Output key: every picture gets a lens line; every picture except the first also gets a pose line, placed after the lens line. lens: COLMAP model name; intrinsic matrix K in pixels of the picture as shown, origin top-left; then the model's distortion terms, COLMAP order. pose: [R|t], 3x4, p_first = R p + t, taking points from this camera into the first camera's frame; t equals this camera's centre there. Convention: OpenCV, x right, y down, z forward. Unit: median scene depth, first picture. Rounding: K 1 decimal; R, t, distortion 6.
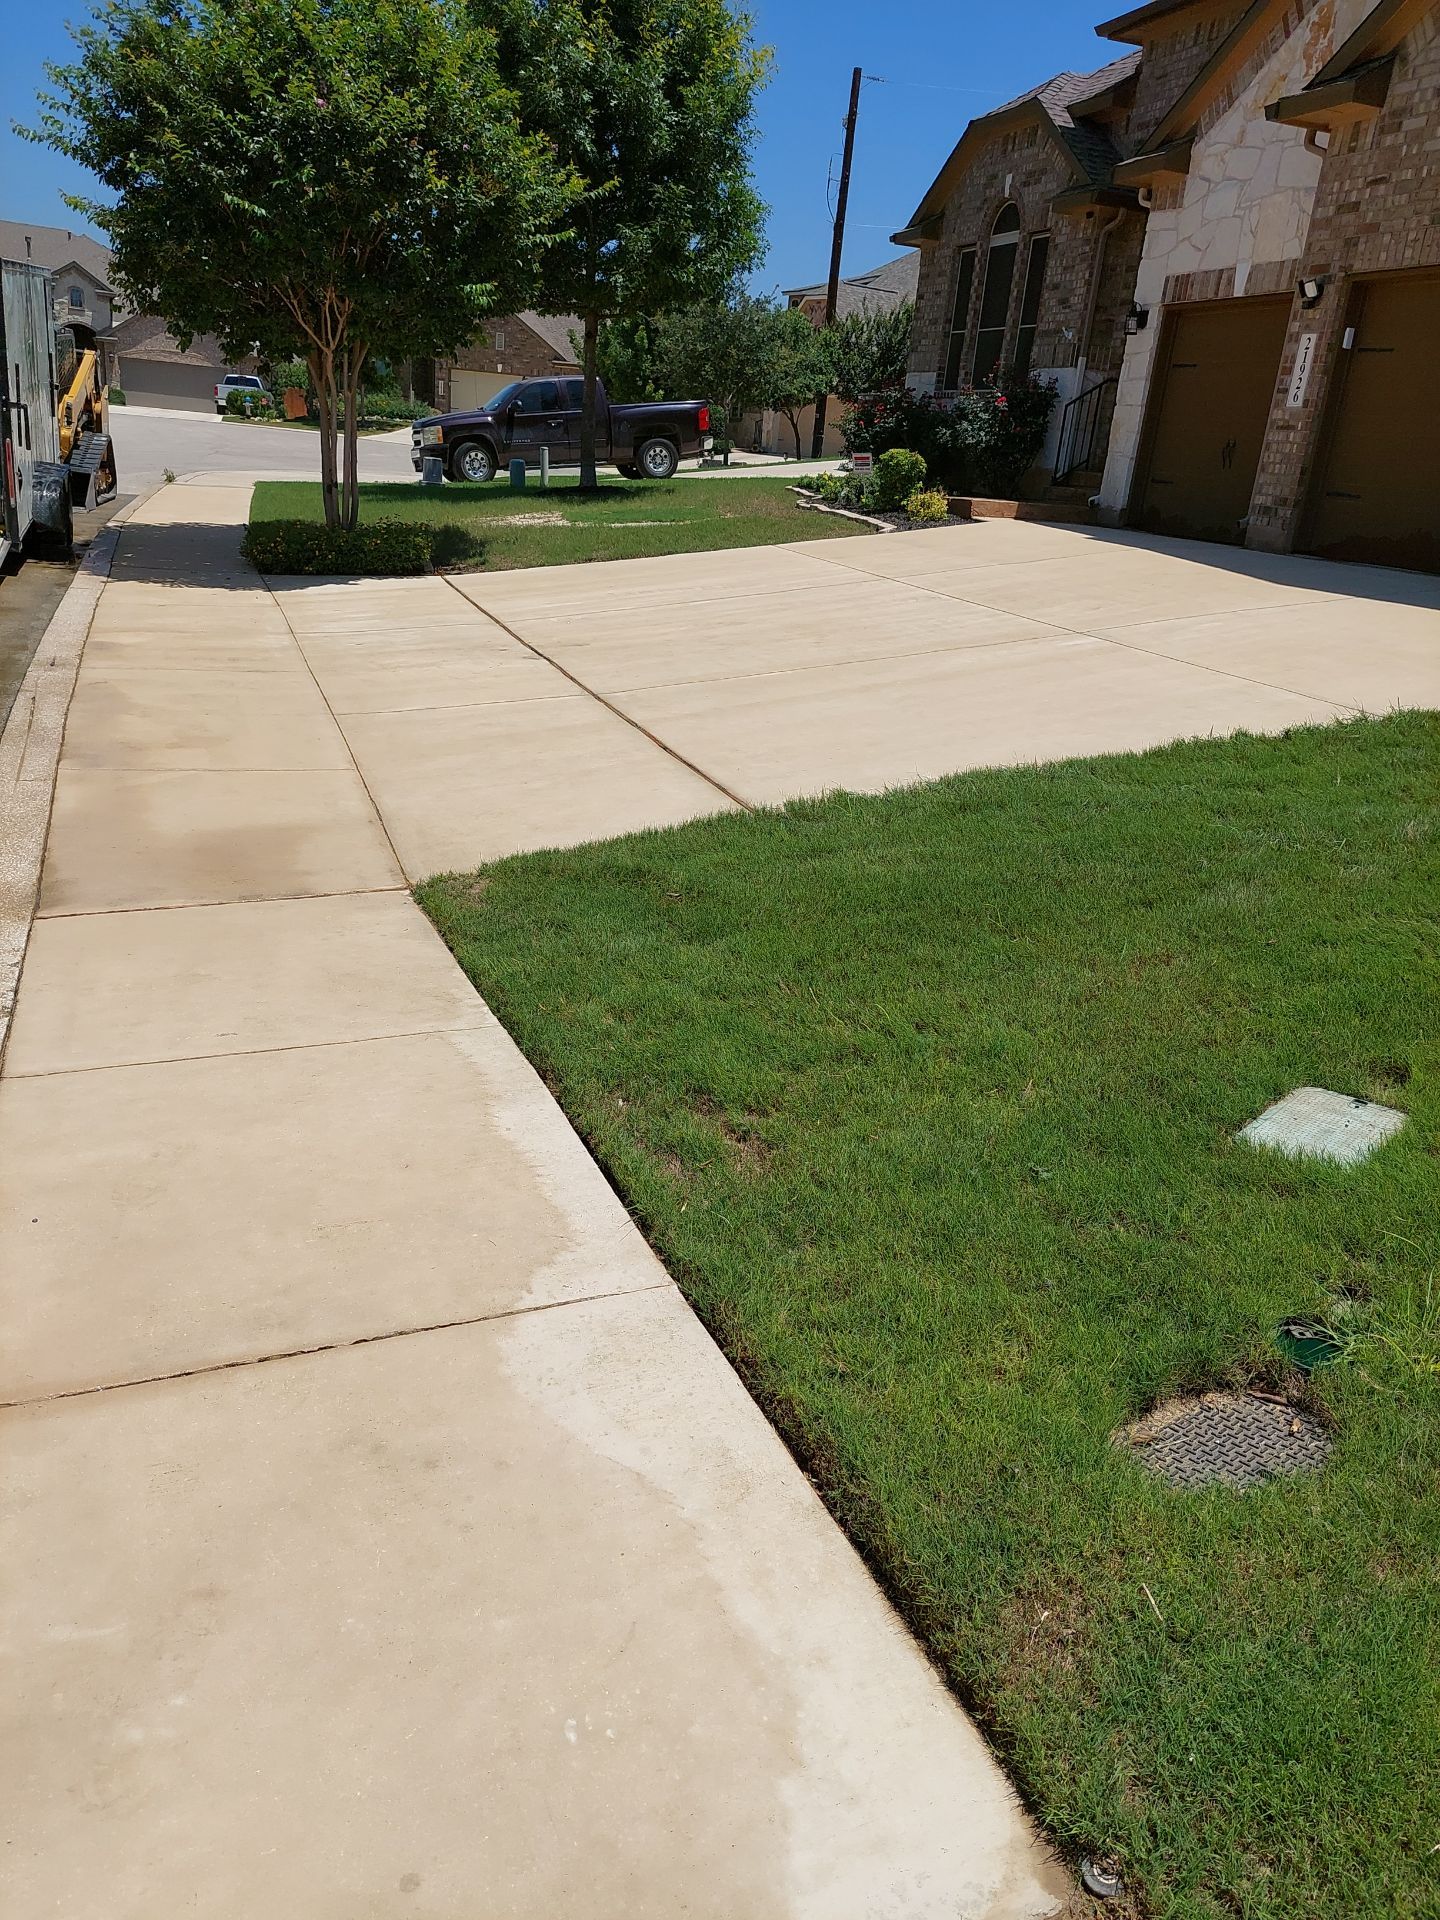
lens RADIAL K [[1368.9, 0, 720.0], [0, 1368.9, 960.0], [0, 0, 1]] dist [0.004915, -0.001214]
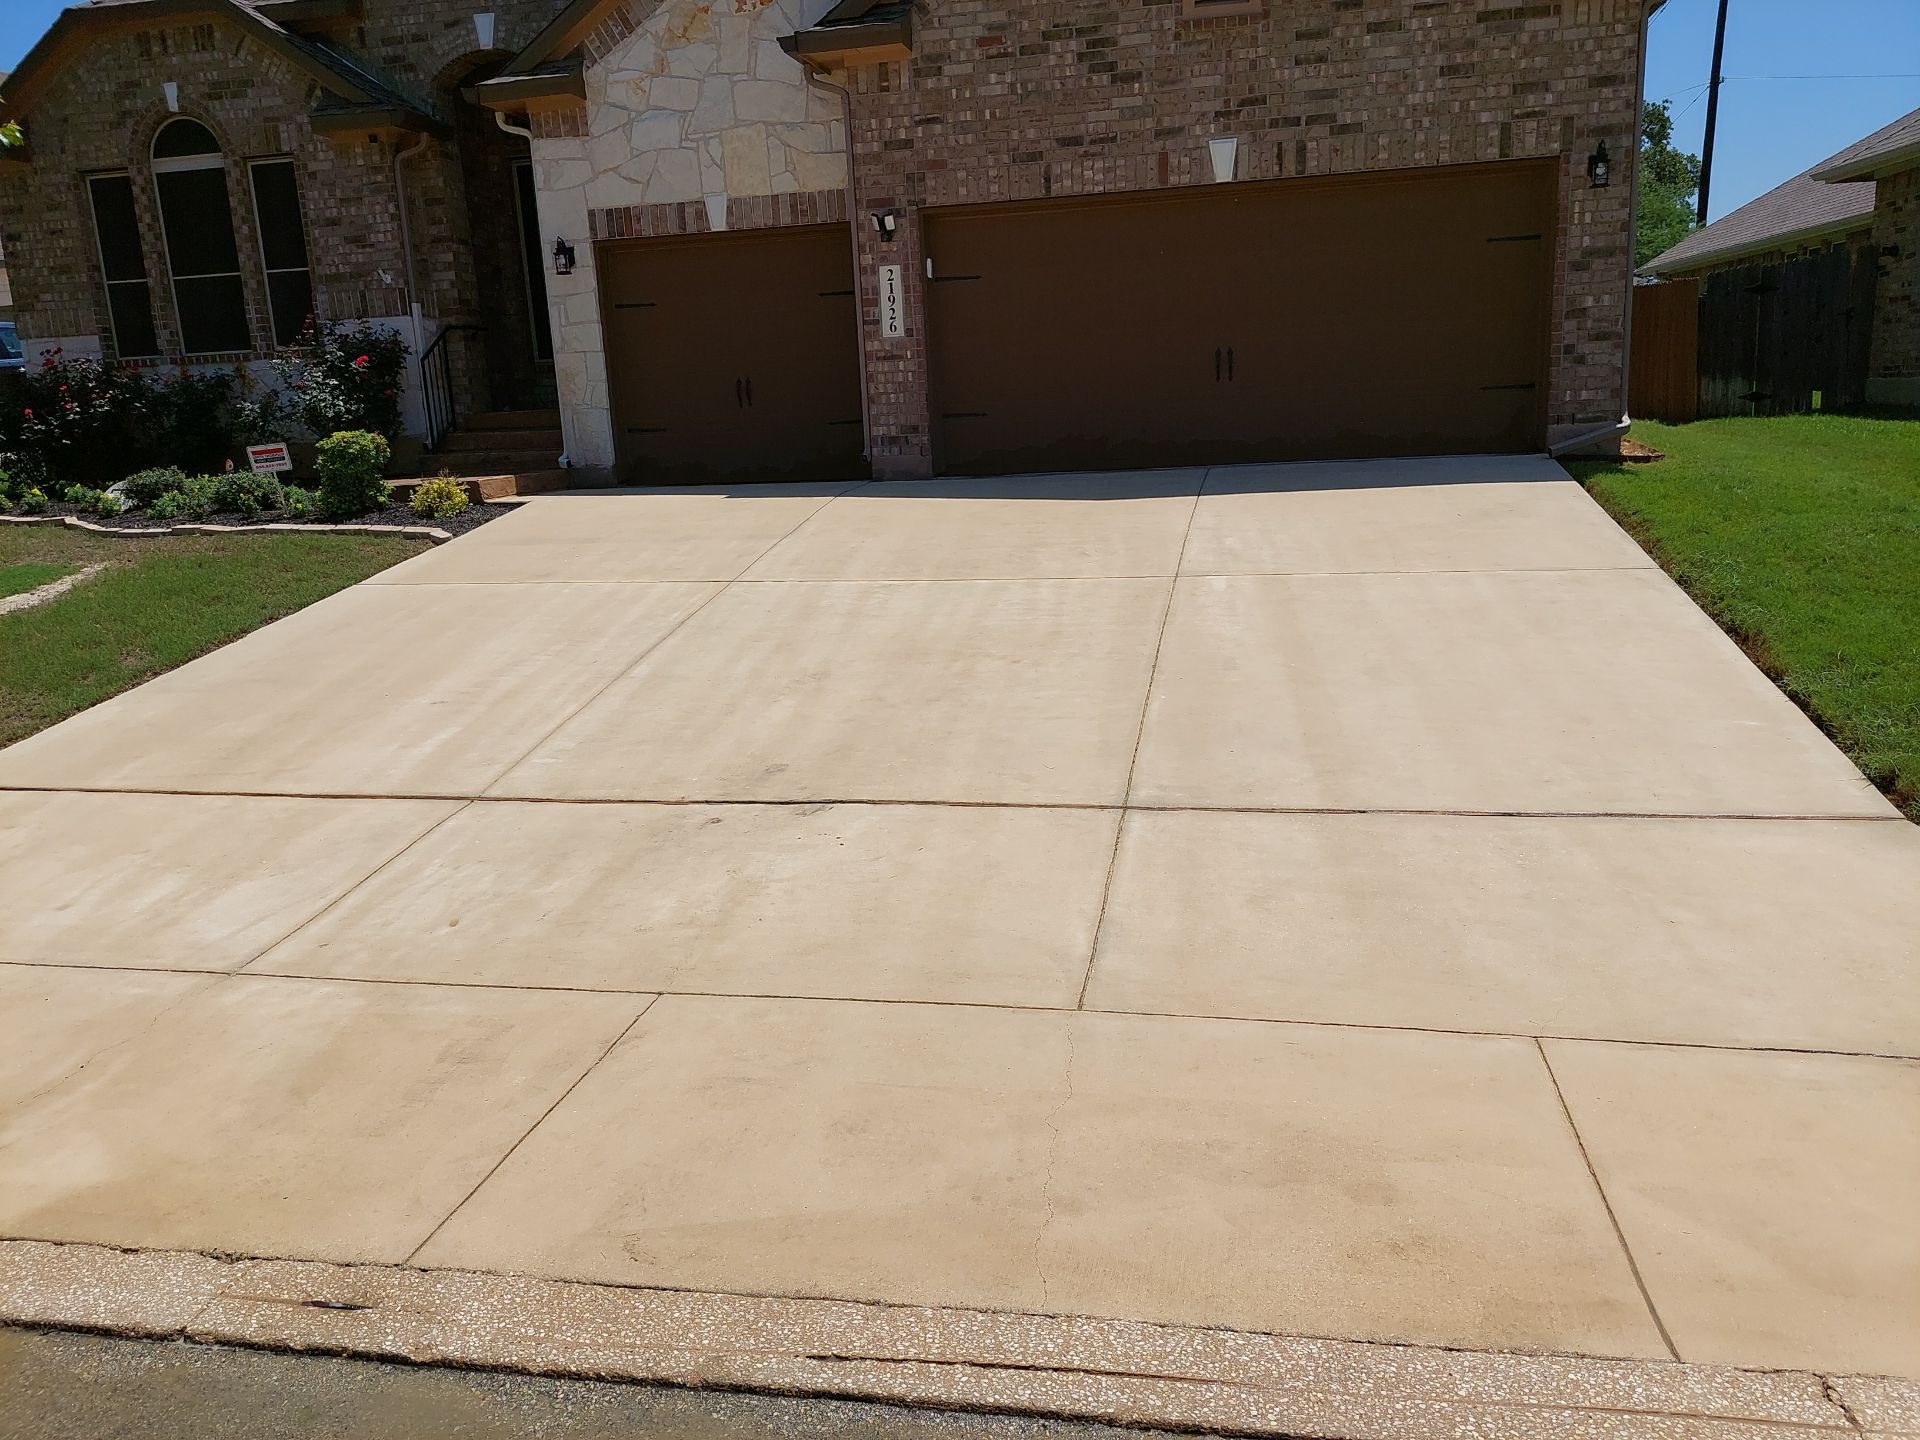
lens RADIAL K [[1368.9, 0, 958.9], [0, 1368.9, 750.9], [0, 0, 1]] dist [0.004915, -0.001214]
pose [[0.532188, -0.306784, 0.789088, -0.399577], [0.377269, 0.920318, 0.103361, -0.200292], [-0.757921, 0.242691, 0.605522, 0.412807]]
